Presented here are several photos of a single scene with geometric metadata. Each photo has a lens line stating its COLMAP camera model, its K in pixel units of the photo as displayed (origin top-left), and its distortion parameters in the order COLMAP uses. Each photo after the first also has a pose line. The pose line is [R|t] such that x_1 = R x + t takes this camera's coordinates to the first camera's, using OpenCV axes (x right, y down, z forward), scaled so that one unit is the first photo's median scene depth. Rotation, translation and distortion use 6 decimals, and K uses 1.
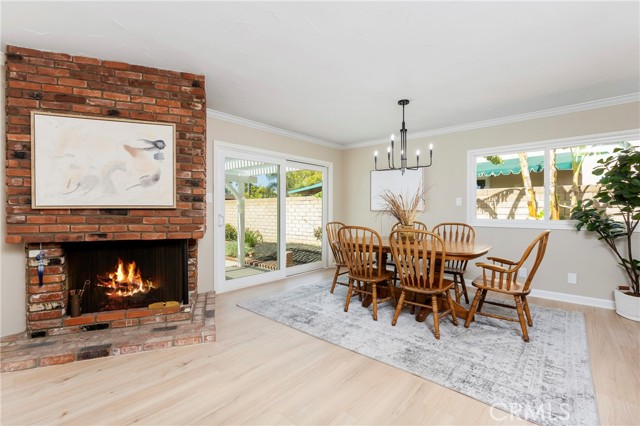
lens RADIAL K [[290.9, 0, 315.6], [0, 290.9, 213.1], [0, 0, 1]] dist [-0.020784, 0.010033]
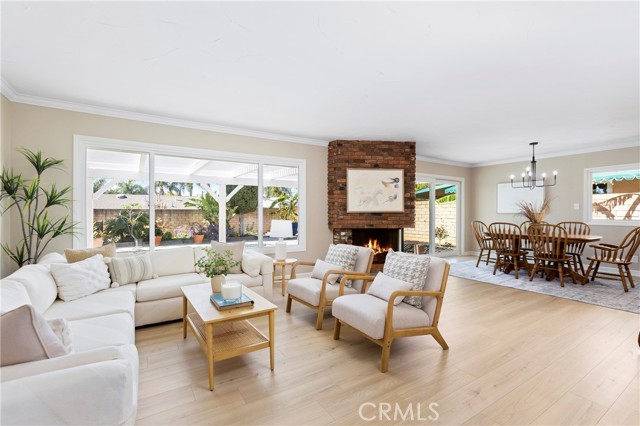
lens RADIAL K [[290.9, 0, 315.6], [0, 290.9, 213.1], [0, 0, 1]] dist [-0.020784, 0.010033]
pose [[0.963745, -0.001946, -0.266819, -0.516963], [0.000131, 0.999977, -0.006822, 0.002042], [0.266826, 0.006540, 0.963723, -1.006094]]
